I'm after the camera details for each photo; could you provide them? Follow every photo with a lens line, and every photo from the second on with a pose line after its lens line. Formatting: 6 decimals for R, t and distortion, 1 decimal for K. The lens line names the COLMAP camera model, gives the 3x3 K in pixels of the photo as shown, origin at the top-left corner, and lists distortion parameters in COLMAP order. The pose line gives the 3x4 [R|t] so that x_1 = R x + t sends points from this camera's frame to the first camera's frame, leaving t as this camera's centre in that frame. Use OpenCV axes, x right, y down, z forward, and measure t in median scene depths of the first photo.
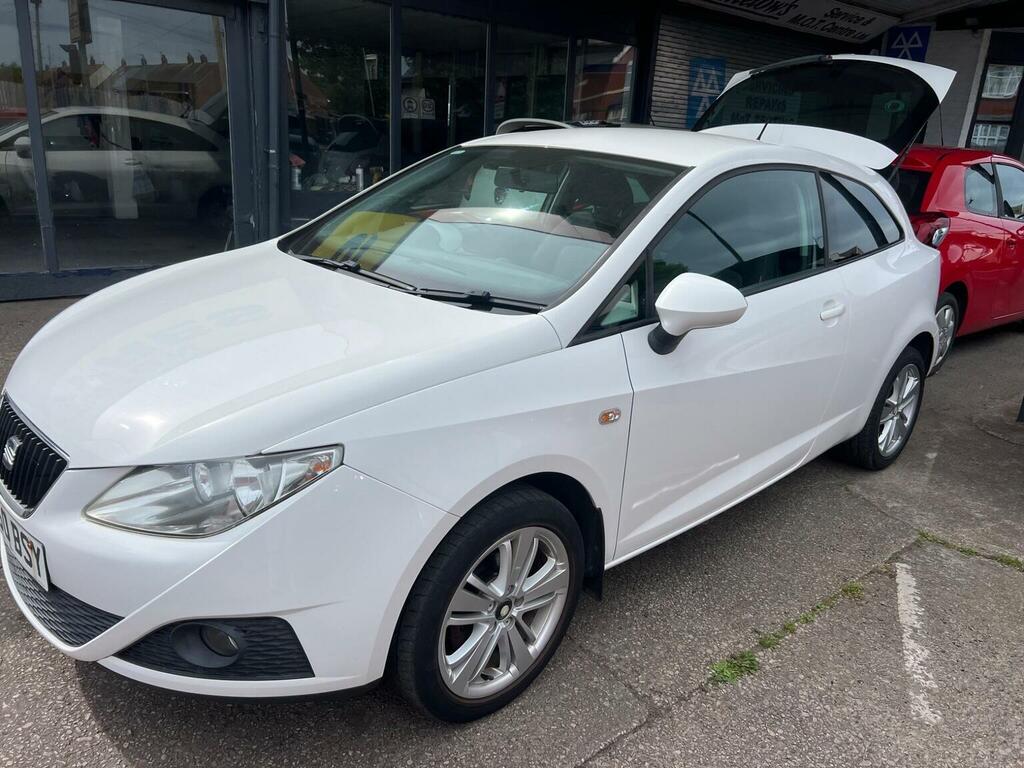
lens RADIAL K [[772.6, 0, 511.2], [0, 772.6, 390.4], [0, 0, 1]] dist [0.064753, -0.069024]
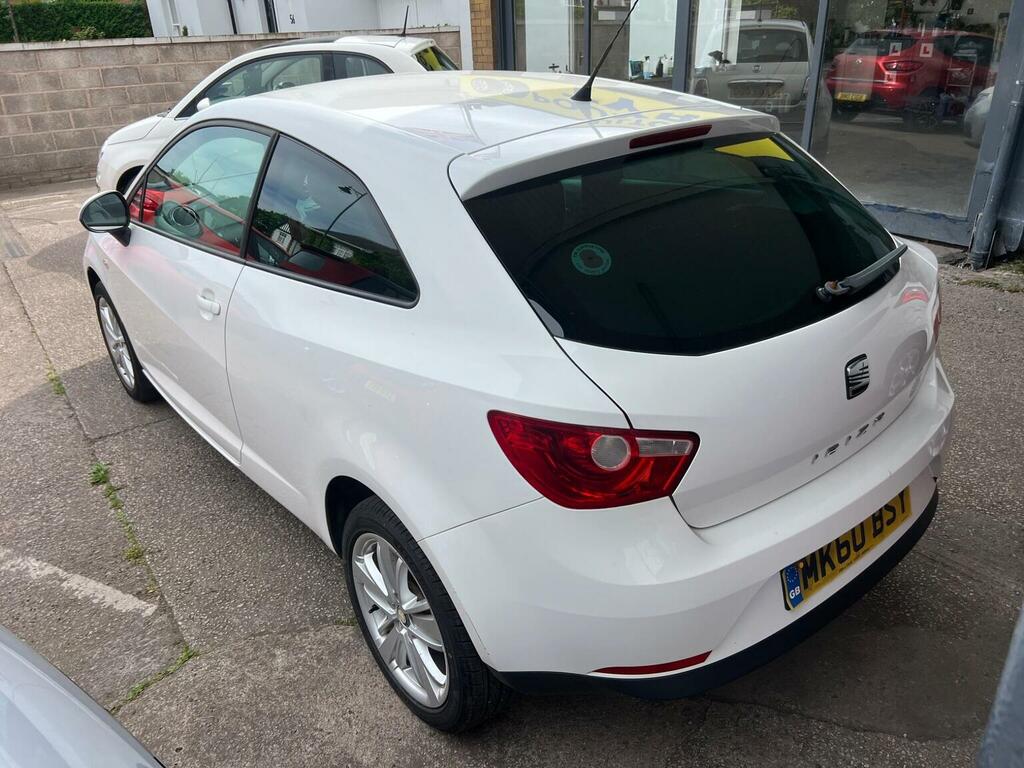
lens RADIAL K [[779.8, 0, 509.4], [0, 779.8, 368.3], [0, 0, 1]] dist [0.059311, -0.065968]
pose [[-0.084928, 0.381645, -0.920399, 1.383038], [-0.275635, 0.878689, 0.389784, -0.533486], [0.957503, 0.286798, 0.030570, 1.527329]]
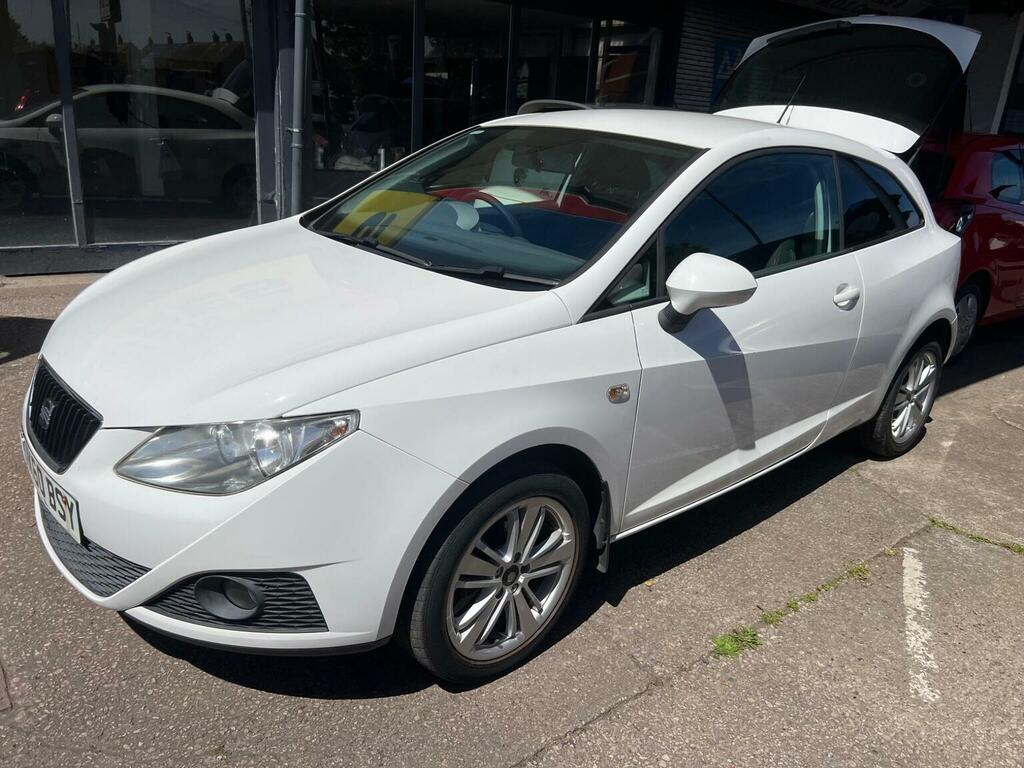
lens RADIAL K [[777.1, 0, 502.3], [0, 777.1, 385.7], [0, 0, 1]] dist [0.062001, -0.066771]
pose [[0.999192, 0.021441, -0.033982, 0.007874], [-0.020967, 0.999678, 0.014265, 0.011301], [0.034277, -0.013541, 0.999321, -0.029988]]
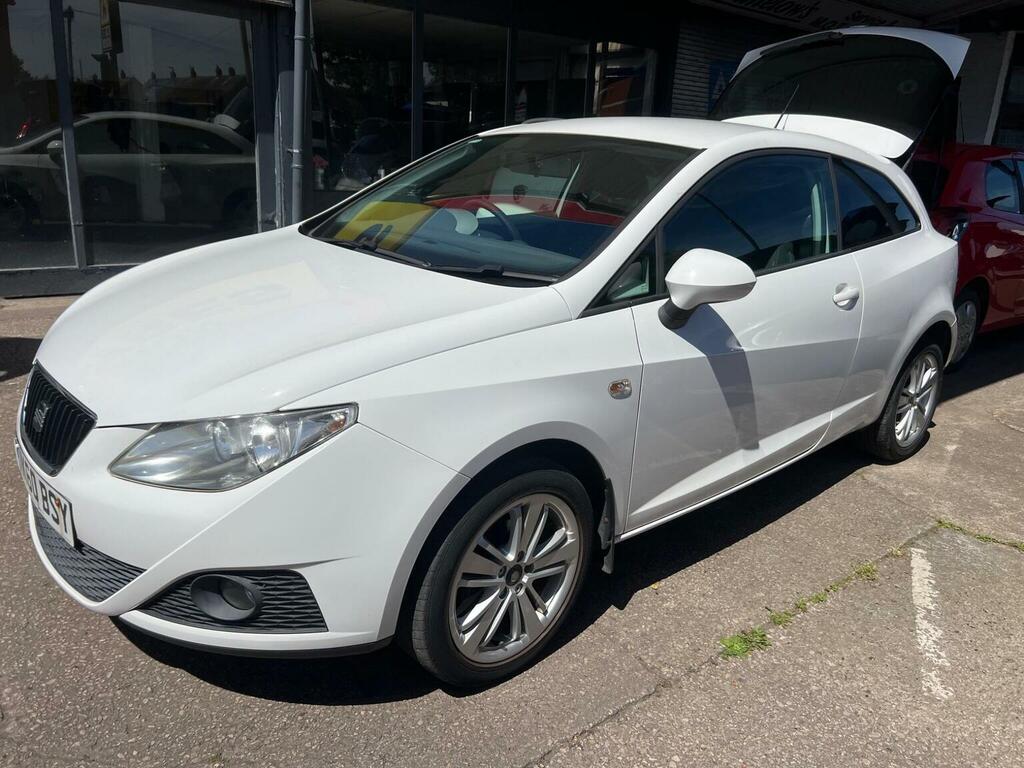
lens RADIAL K [[776.9, 0, 512.0], [0, 776.9, 384.0], [0, 0, 1]] dist [0.063127, -0.068656]
pose [[0.999632, 0.005130, -0.026655, 0.011338], [-0.005694, 0.999761, -0.021128, 0.043196], [0.026540, 0.021272, 0.999421, -0.022392]]
